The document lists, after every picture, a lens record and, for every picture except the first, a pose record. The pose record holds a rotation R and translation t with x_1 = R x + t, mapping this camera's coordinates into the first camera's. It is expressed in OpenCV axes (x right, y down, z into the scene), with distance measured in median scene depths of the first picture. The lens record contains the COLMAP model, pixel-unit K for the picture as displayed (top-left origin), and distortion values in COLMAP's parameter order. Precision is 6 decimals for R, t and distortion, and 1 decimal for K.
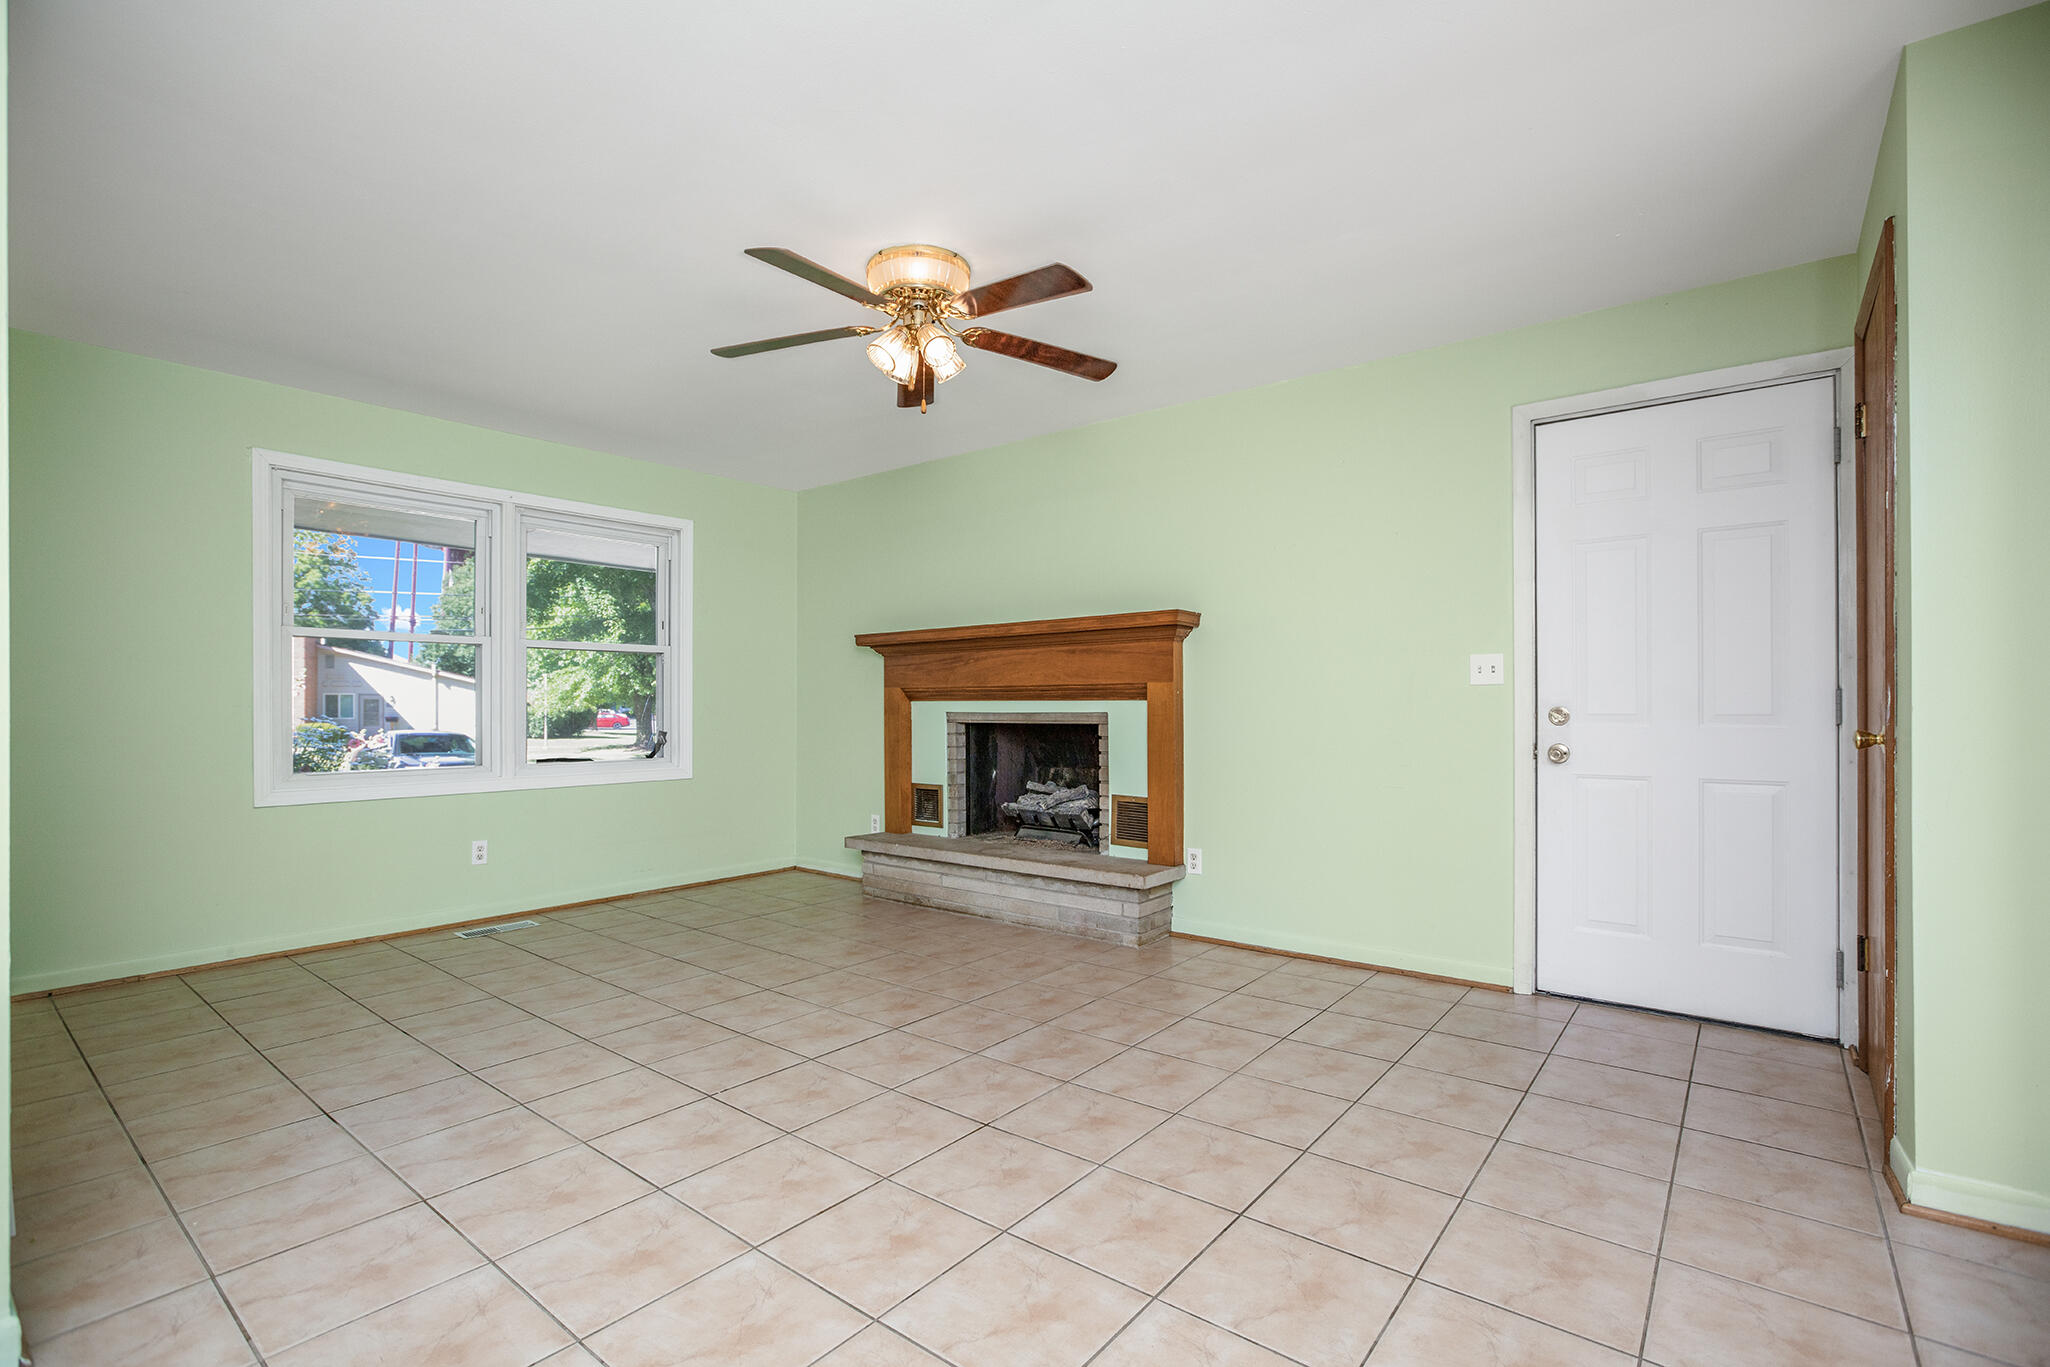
lens RADIAL K [[931.3, 0, 1016.8], [0, 931.3, 703.0], [0, 0, 1]] dist [-0.021112, 0.001890]
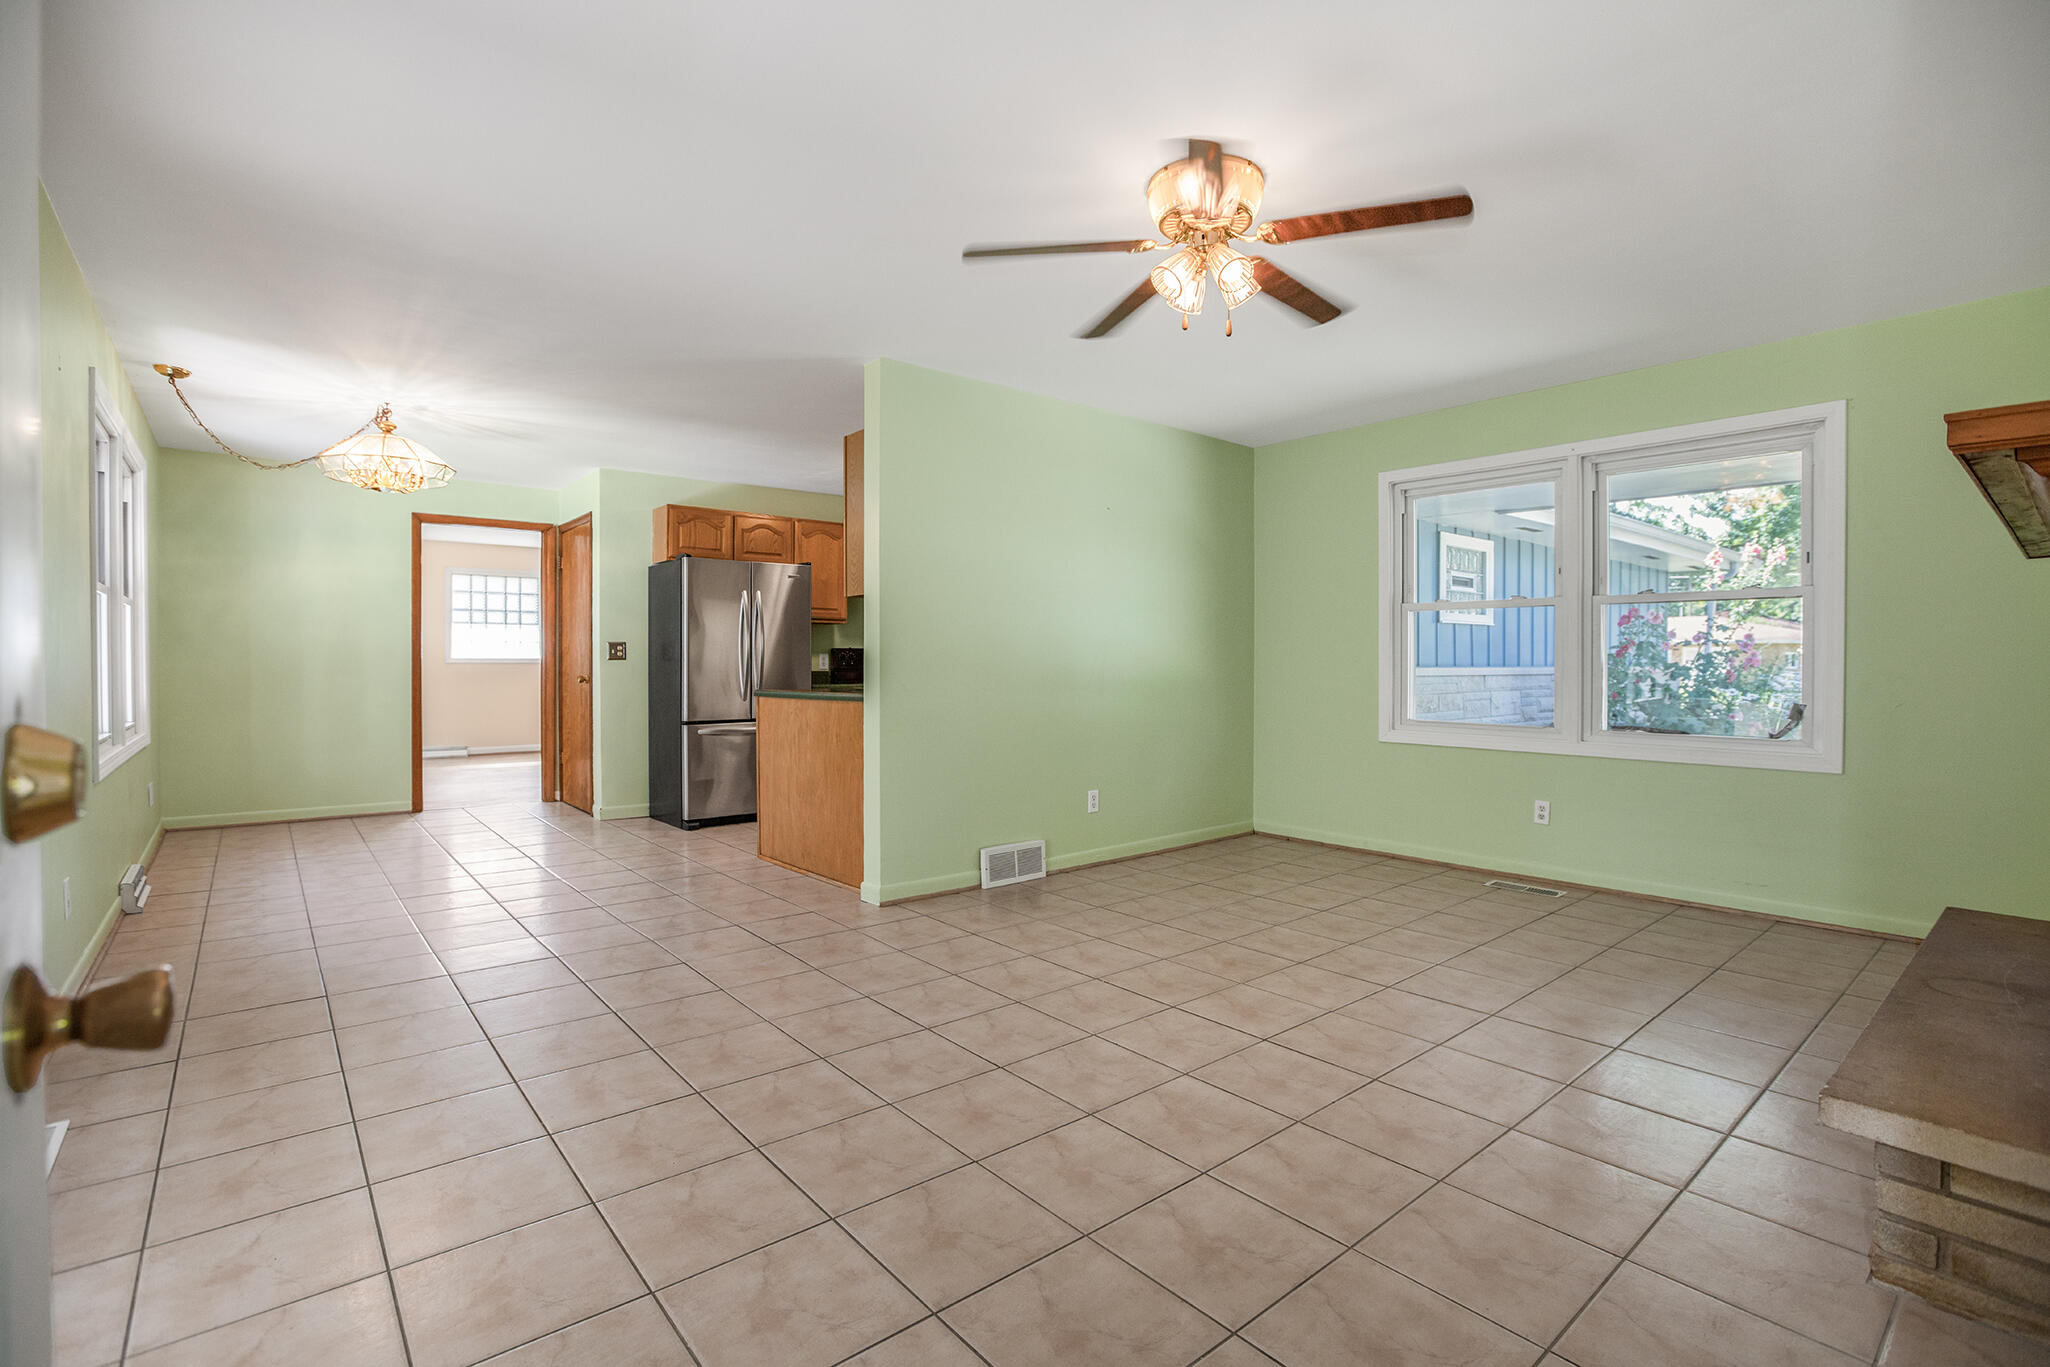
lens RADIAL K [[931.3, 0, 1028.7], [0, 931.3, 670.7], [0, 0, 1]] dist [-0.021112, 0.001890]
pose [[-0.192520, 0.008526, -0.981256, 0.900912], [0.010009, 0.999927, 0.006724, -0.011329], [0.981242, -0.008527, -0.192591, 1.104400]]
